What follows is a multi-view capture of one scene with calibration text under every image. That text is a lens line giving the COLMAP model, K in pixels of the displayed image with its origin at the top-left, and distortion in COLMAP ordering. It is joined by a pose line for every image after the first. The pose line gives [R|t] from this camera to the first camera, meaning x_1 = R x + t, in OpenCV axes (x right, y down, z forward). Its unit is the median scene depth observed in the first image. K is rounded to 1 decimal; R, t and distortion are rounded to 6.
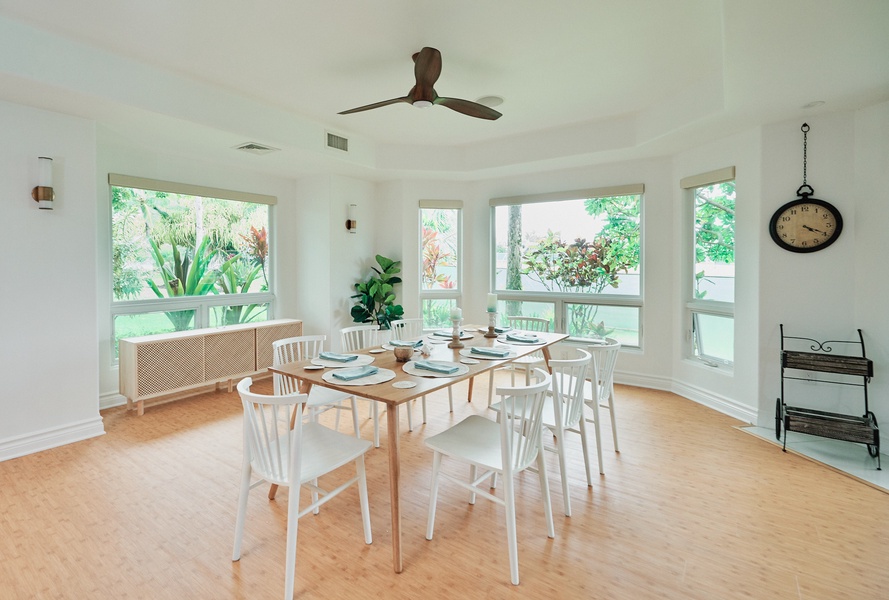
lens RADIAL K [[407.1, 0, 427.2], [0, 407.1, 266.6], [0, 0, 1]] dist [-0.000094, -0.000144]
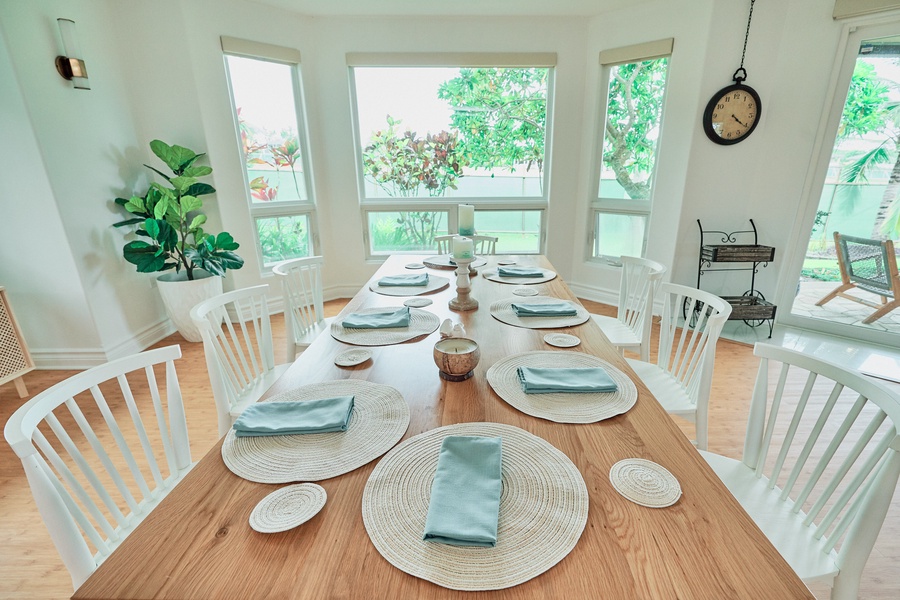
lens RADIAL K [[407.9, 0, 470.1], [0, 407.9, 304.6], [0, 0, 1]] dist [-0.002100, -0.000468]
pose [[0.809884, -0.192489, 0.554109, -0.129421], [0.007923, 0.948129, 0.317786, 0.008922], [-0.586537, -0.252980, 0.769399, 0.312909]]
